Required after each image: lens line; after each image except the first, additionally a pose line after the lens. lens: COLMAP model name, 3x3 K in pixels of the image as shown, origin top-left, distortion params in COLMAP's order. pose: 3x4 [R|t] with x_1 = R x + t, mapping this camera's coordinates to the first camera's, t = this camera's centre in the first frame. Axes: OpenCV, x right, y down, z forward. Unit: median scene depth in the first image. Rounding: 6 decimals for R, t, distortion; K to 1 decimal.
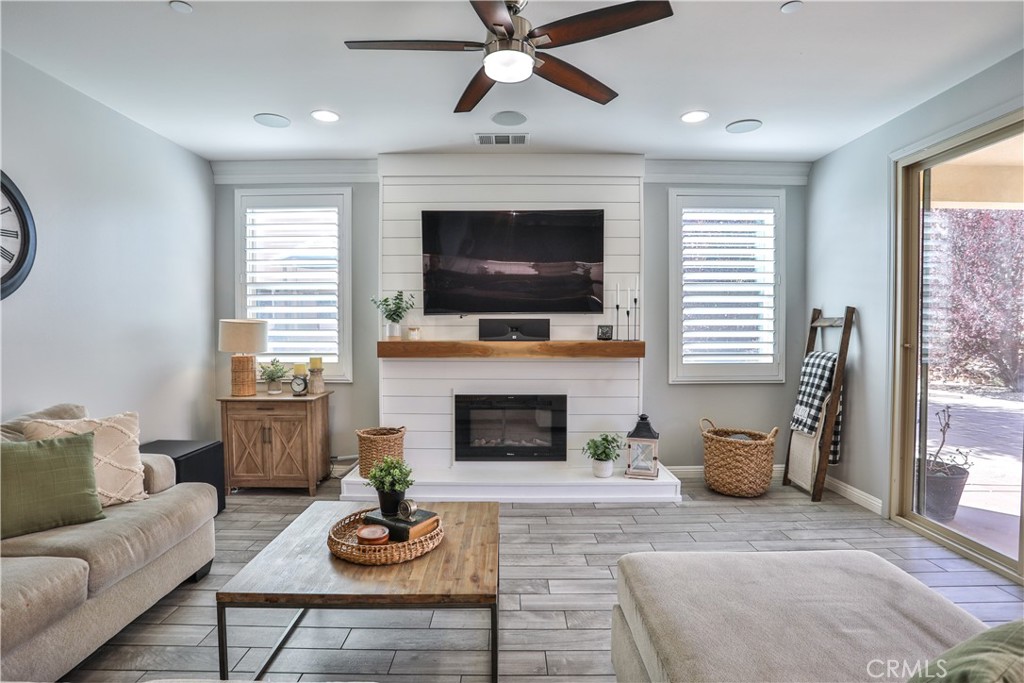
lens RADIAL K [[525.5, 0, 508.0], [0, 525.5, 339.9], [0, 0, 1]] dist [-0.082855, 0.038527]
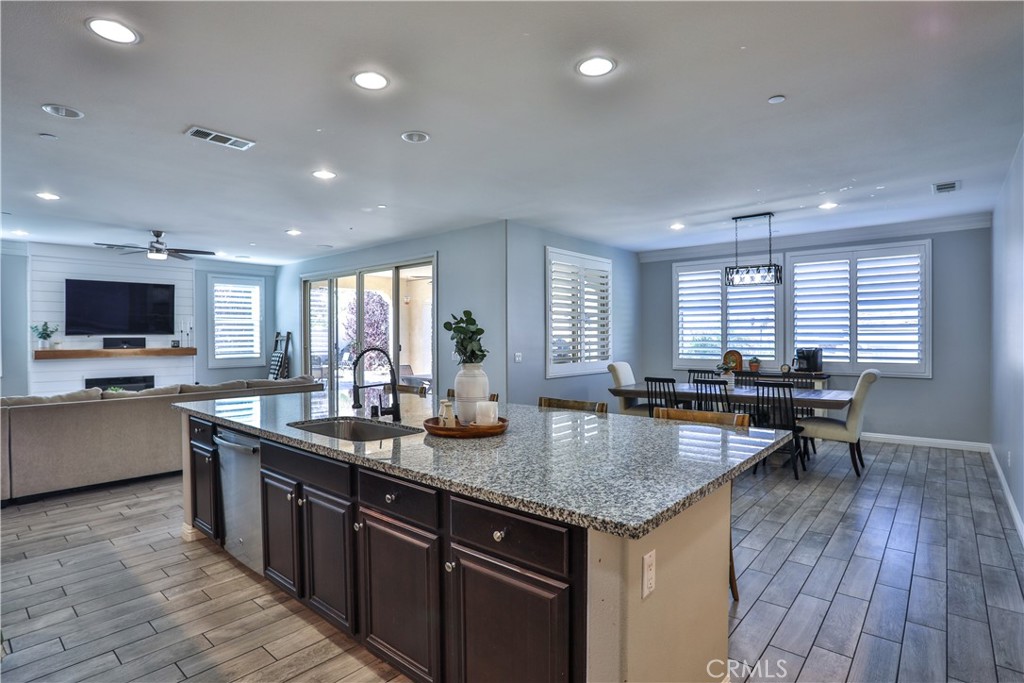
lens RADIAL K [[525.5, 0, 508.0], [0, 525.5, 339.9], [0, 0, 1]] dist [-0.082855, 0.038527]
pose [[0.656240, -0.008943, 0.754500, -0.473199], [0.024811, 0.999645, -0.009731, 0.022499], [-0.754145, 0.025105, 0.656228, -1.307617]]
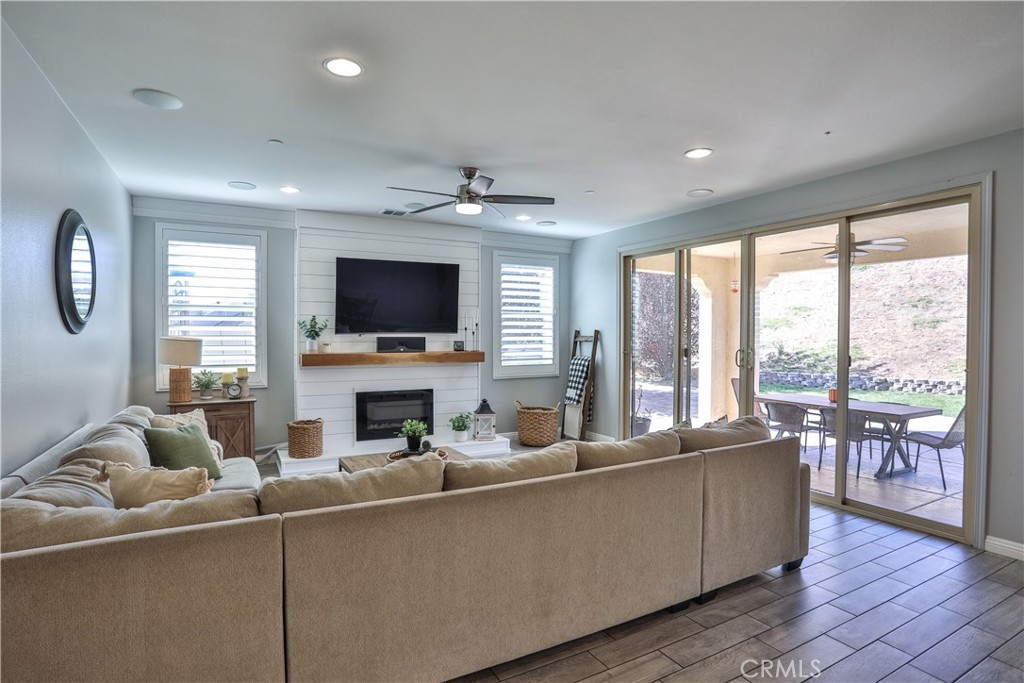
lens RADIAL K [[525.5, 0, 508.0], [0, 525.5, 339.9], [0, 0, 1]] dist [-0.082855, 0.038527]
pose [[0.877340, -0.002849, 0.479861, -0.413819], [0.009306, 0.999895, -0.011077, -0.013443], [-0.479779, 0.014184, 0.877275, -0.386510]]
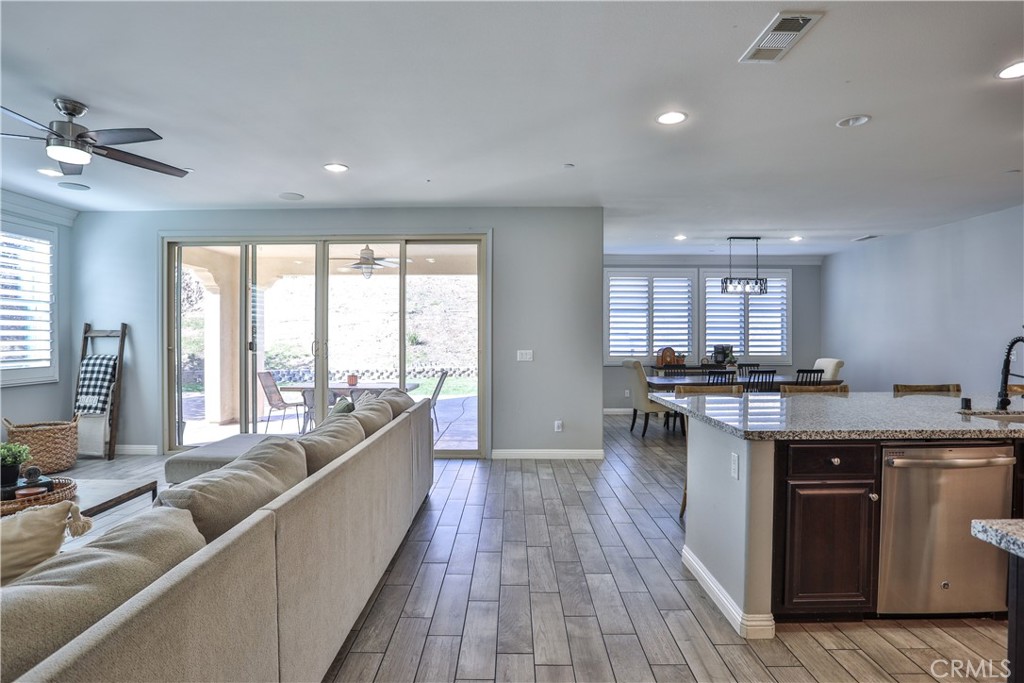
lens RADIAL K [[525.5, 0, 508.0], [0, 525.5, 339.9], [0, 0, 1]] dist [-0.082855, 0.038527]
pose [[0.006534, -0.003396, 0.999973, -0.726341], [0.025940, 0.999658, 0.003226, 0.006710], [-0.999642, 0.025918, 0.006620, -0.109978]]
